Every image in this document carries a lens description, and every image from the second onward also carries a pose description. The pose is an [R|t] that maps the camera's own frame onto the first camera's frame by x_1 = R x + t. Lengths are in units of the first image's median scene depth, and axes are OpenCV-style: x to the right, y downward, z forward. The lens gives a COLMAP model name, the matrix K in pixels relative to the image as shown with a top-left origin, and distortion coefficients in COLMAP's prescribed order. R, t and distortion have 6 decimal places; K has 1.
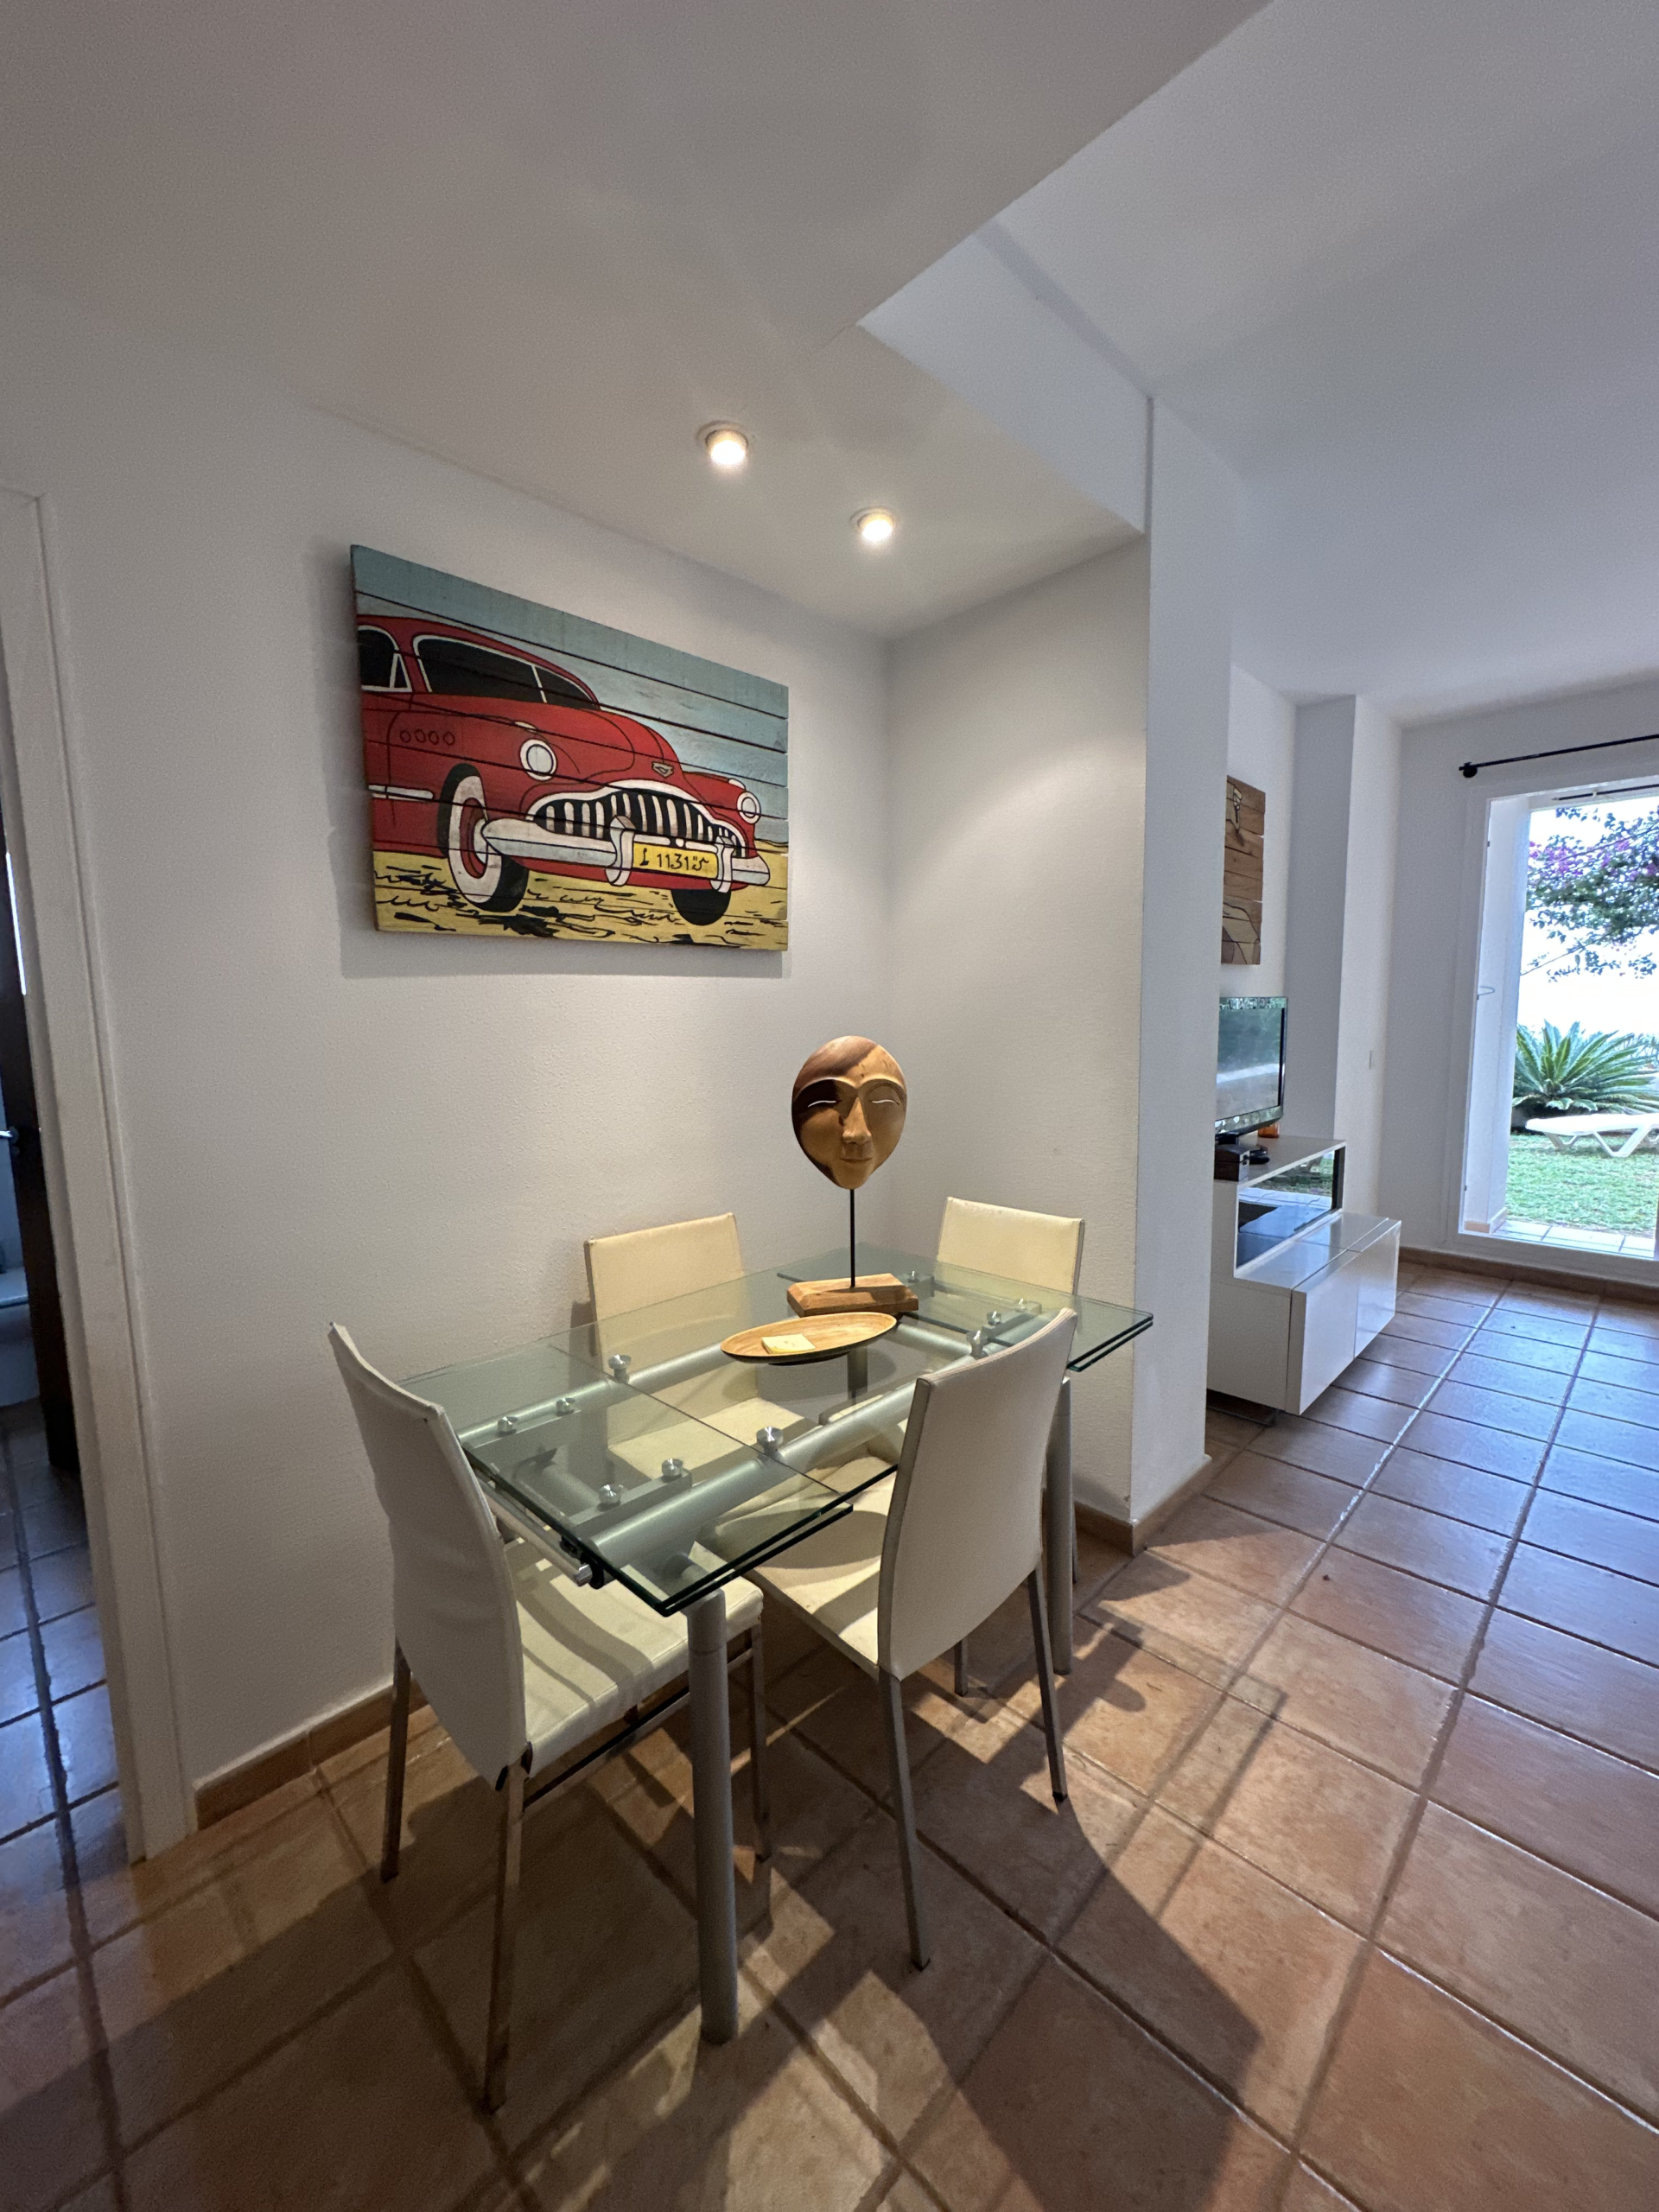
lens RADIAL K [[885.4, 0, 827.9], [0, 885.4, 1105.2], [0, 0, 1]] dist [-0.003850, 0.000997]
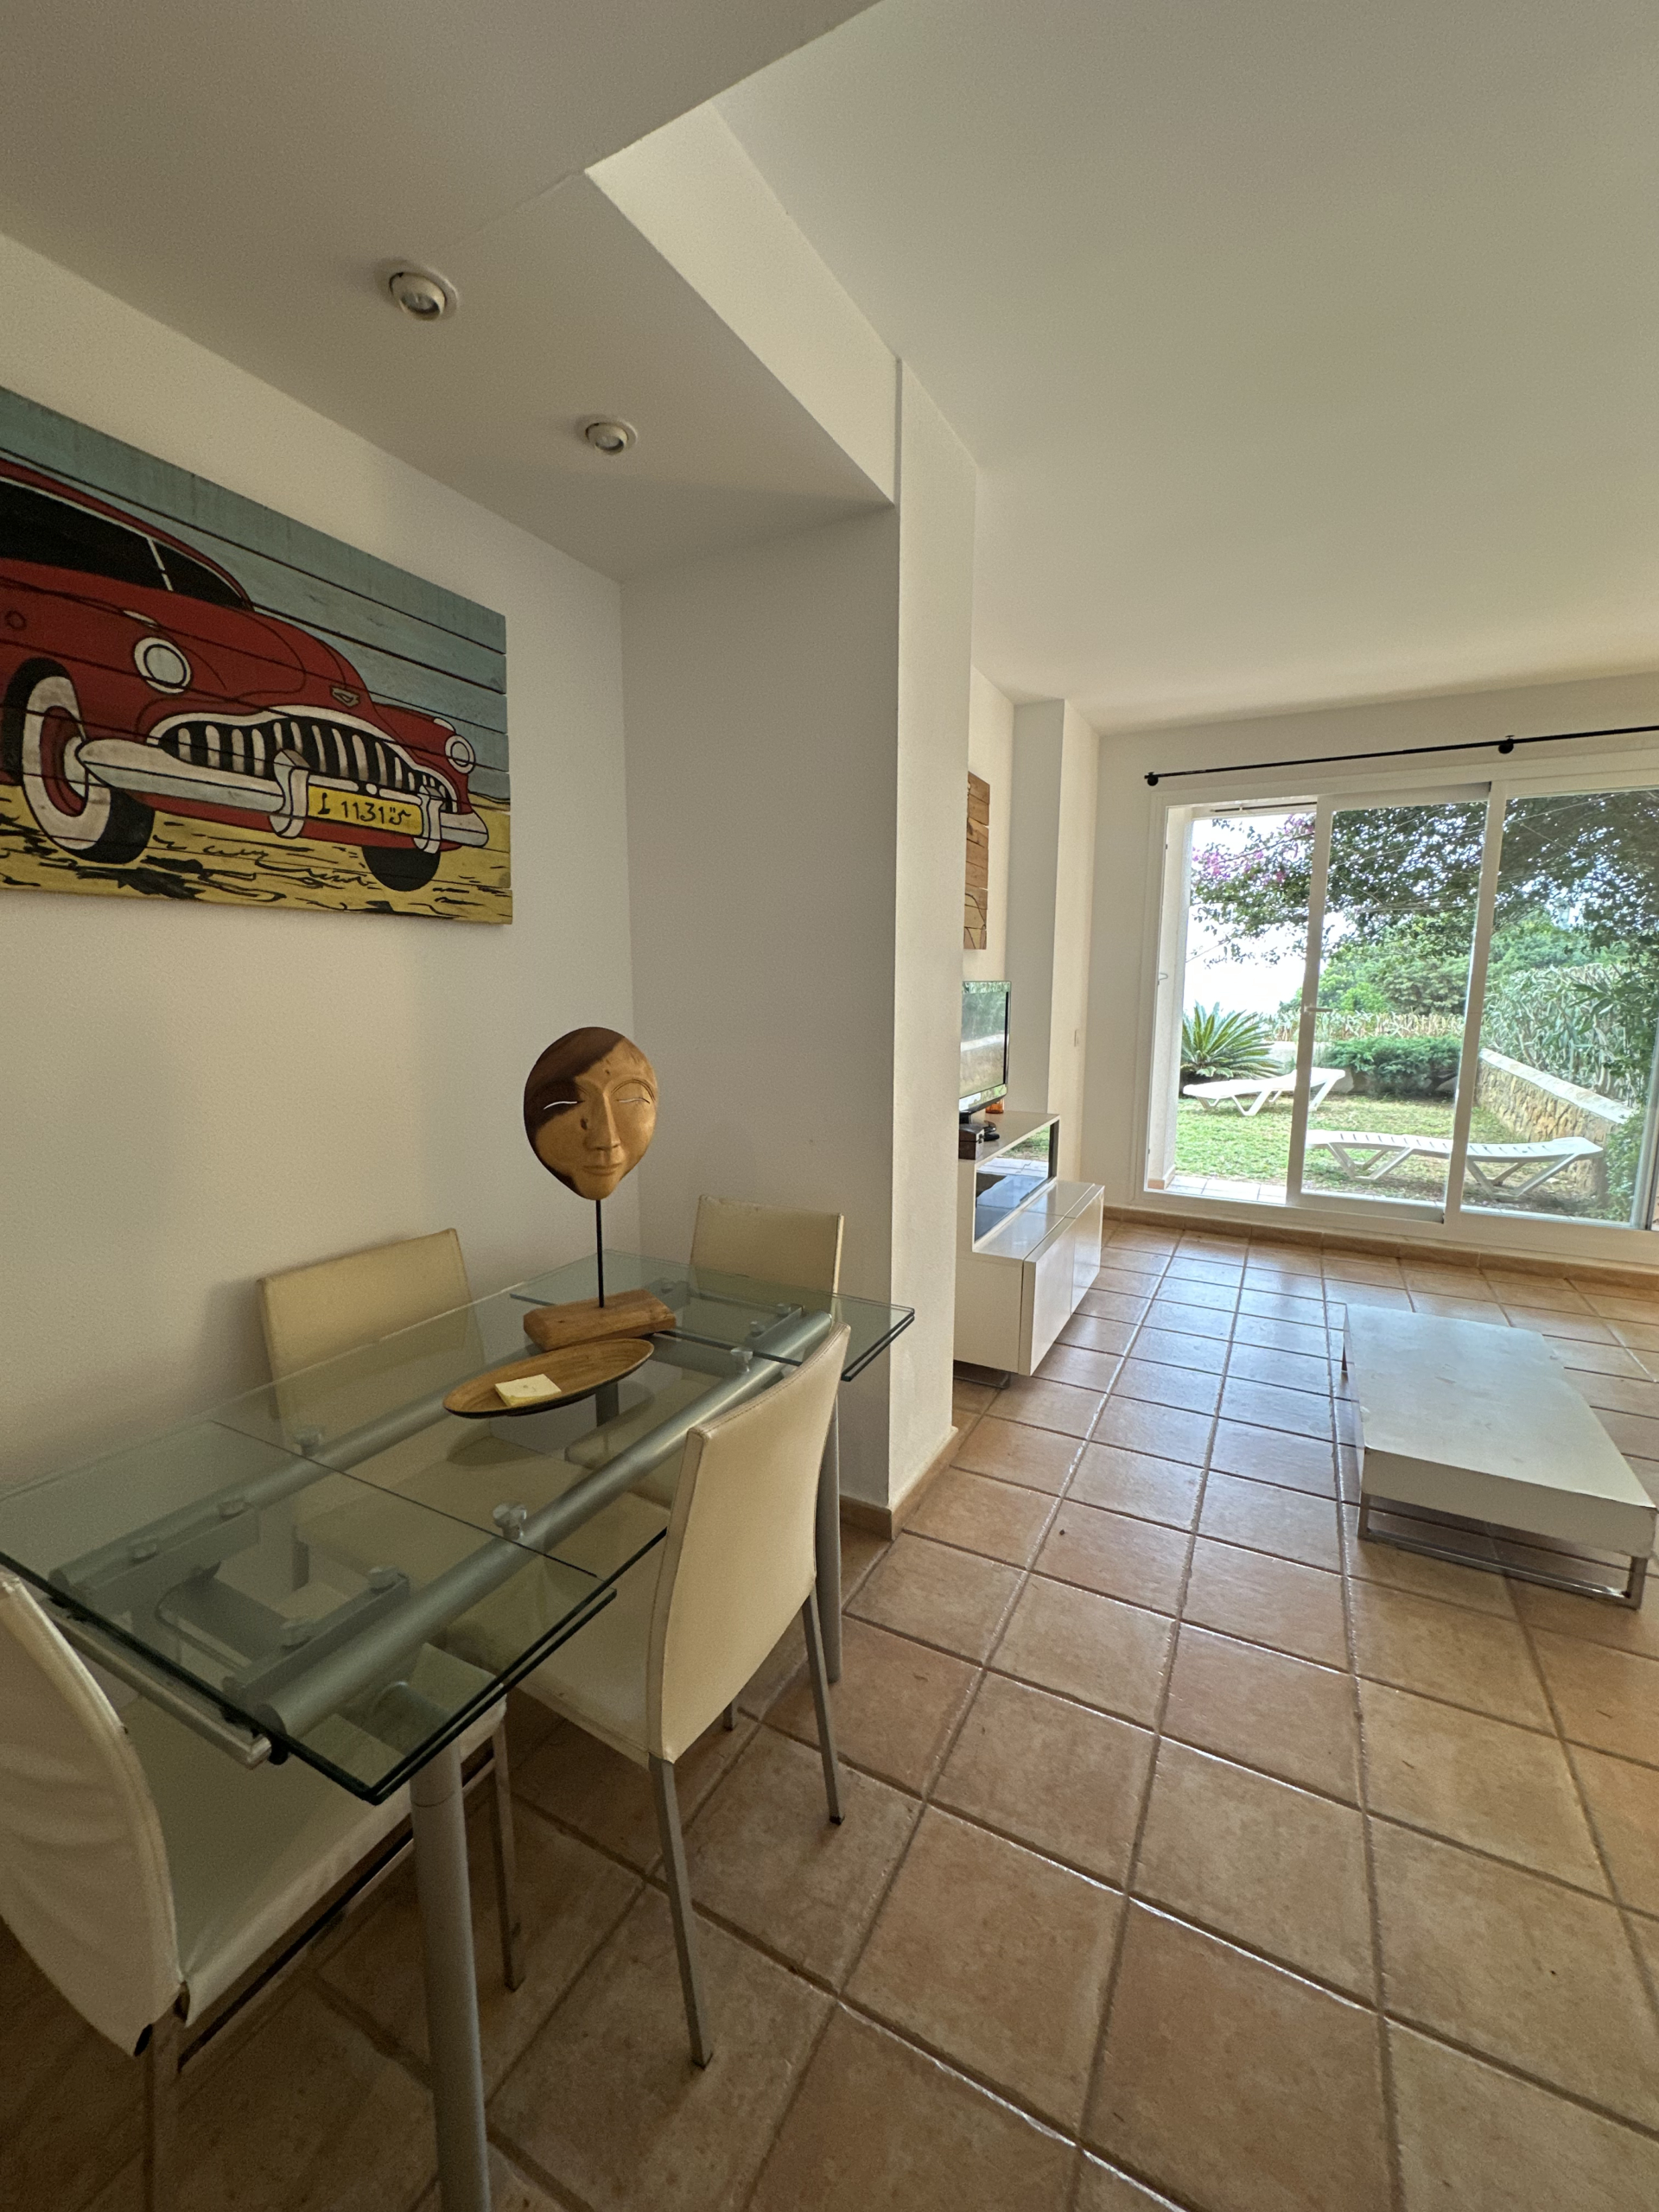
lens RADIAL K [[885.4, 0, 828.0], [0, 885.4, 1104.8], [0, 0, 1]] dist [-0.003850, 0.000997]
pose [[0.956097, -0.024466, 0.292028, -0.007890], [0.015141, 0.999302, 0.034150, -0.023658], [-0.292660, -0.028229, 0.955800, 0.076639]]
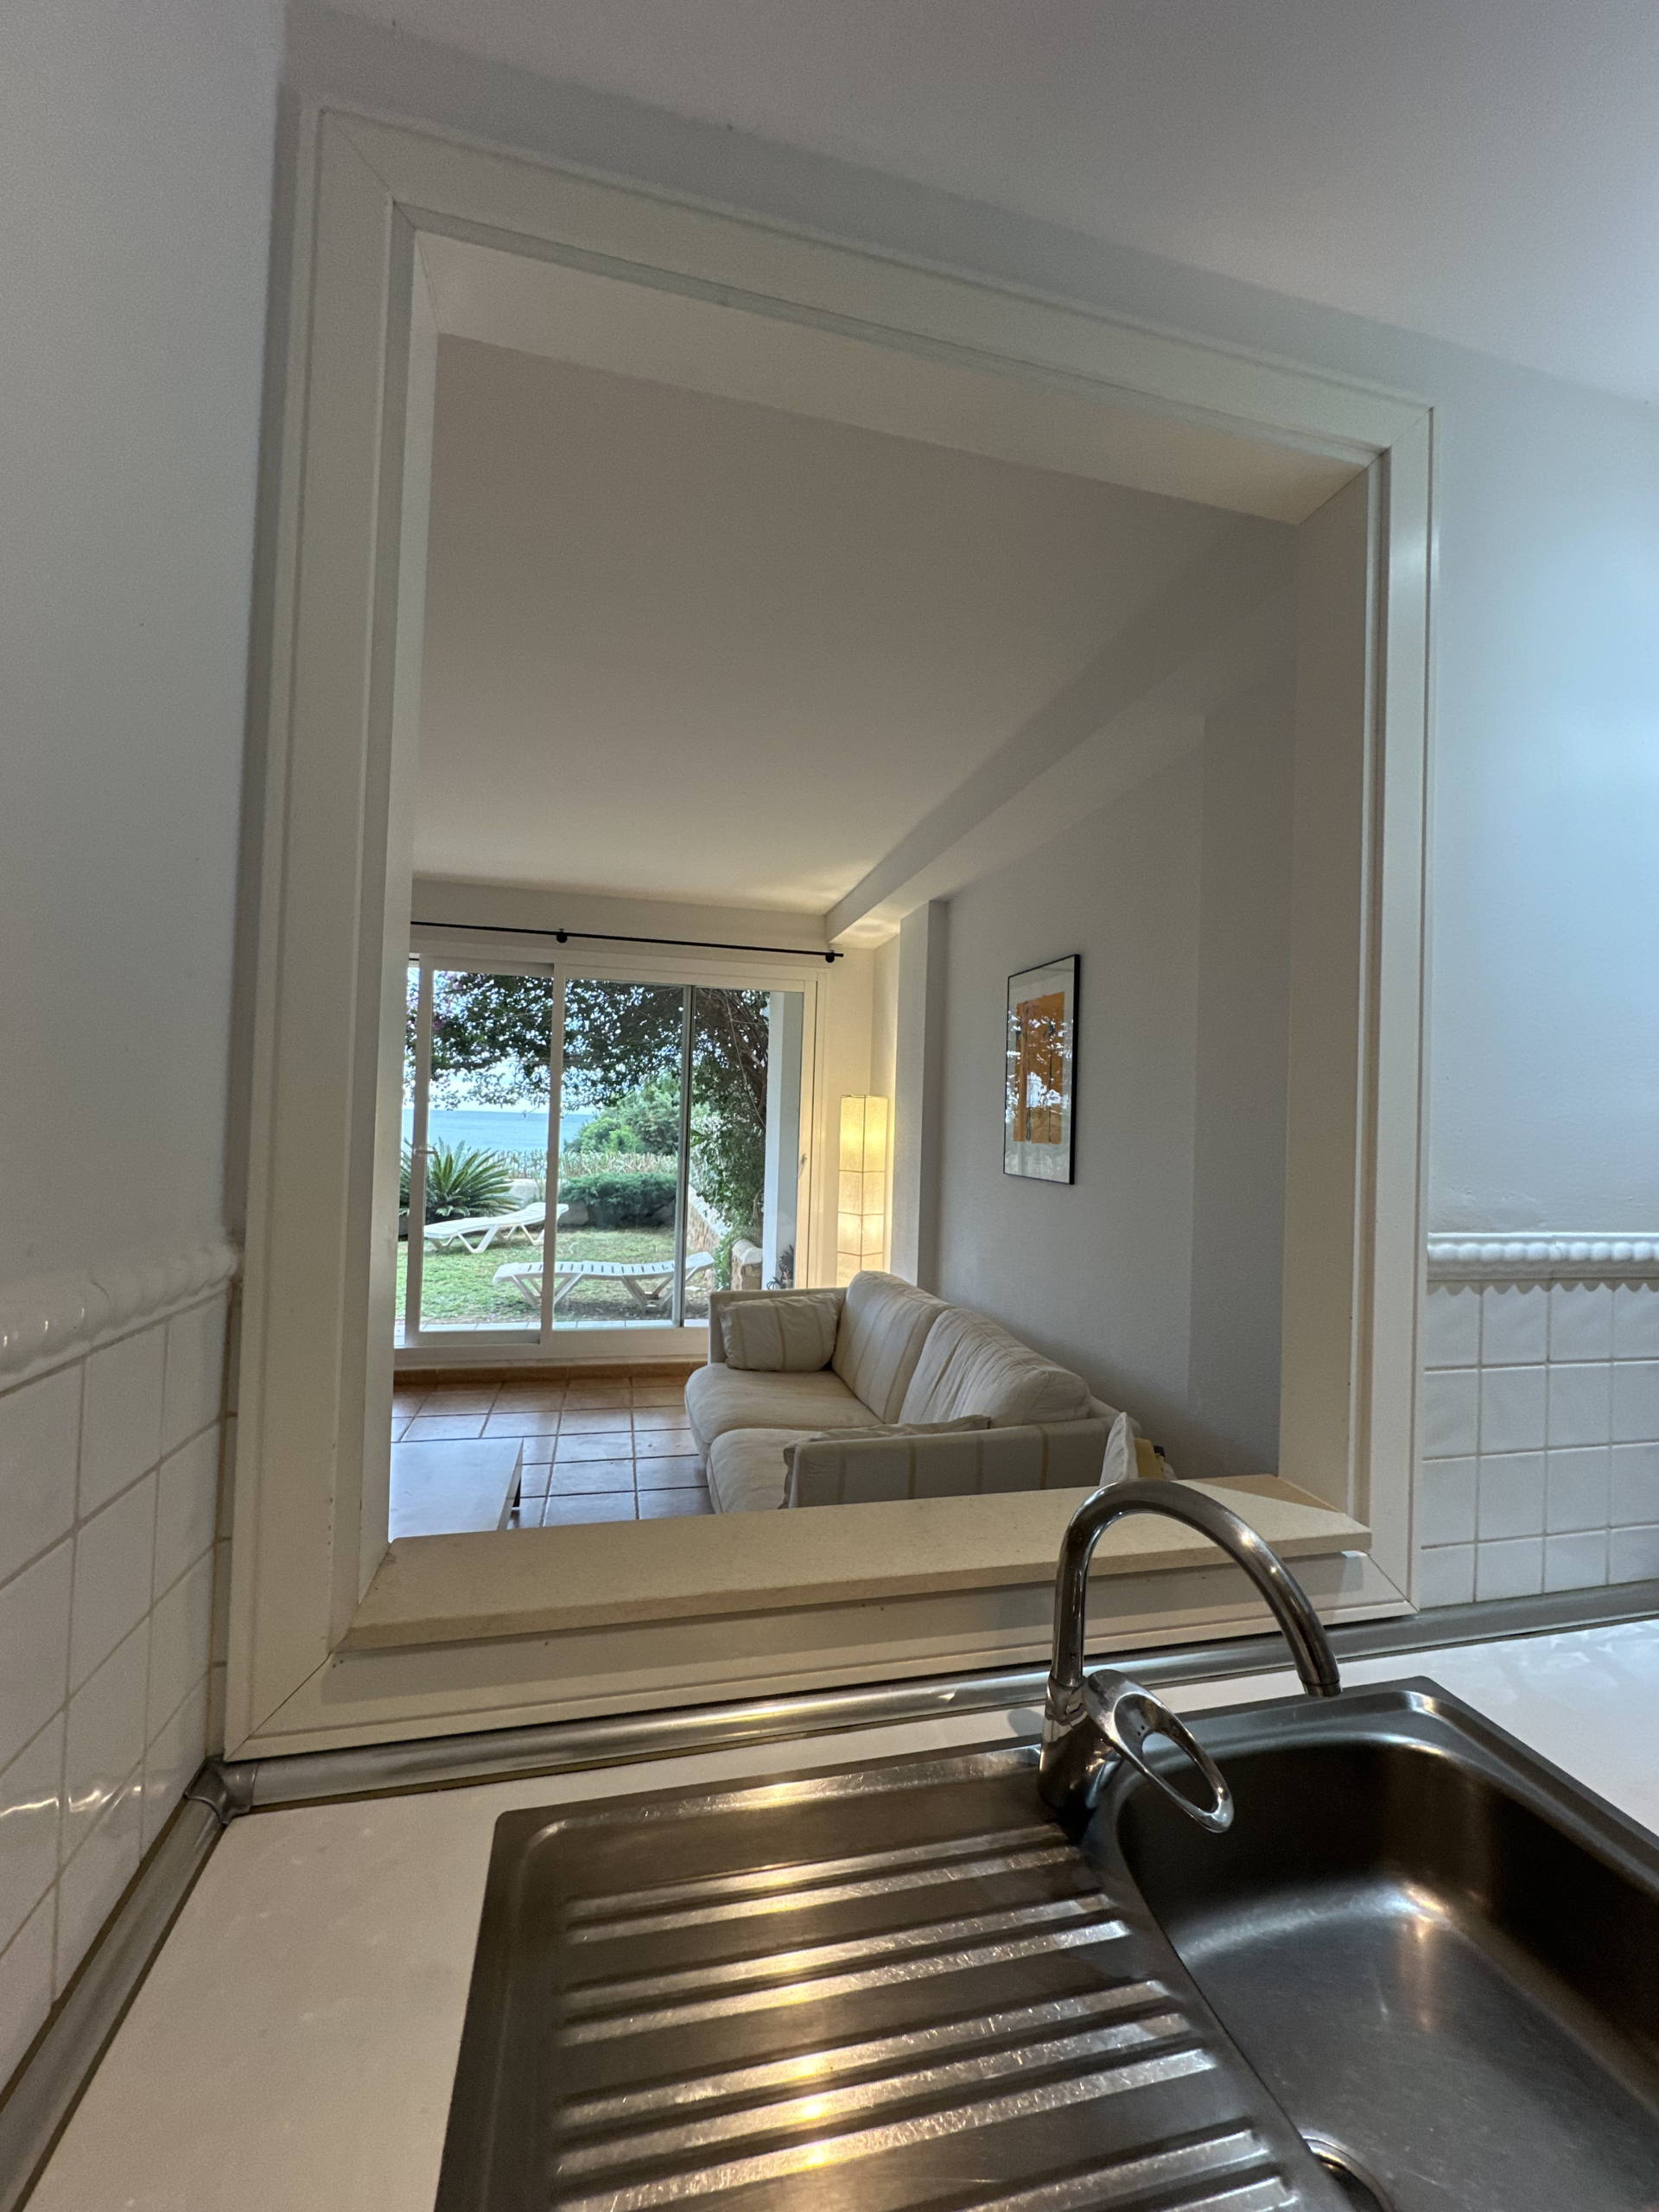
lens RADIAL K [[885.4, 0, 827.9], [0, 885.4, 1107.0], [0, 0, 1]] dist [-0.003850, 0.000997]
pose [[0.521561, 0.048275, 0.851847, 0.379991], [0.056932, 0.994204, -0.091200, -0.012473], [-0.851312, 0.096064, 0.515790, -0.269900]]
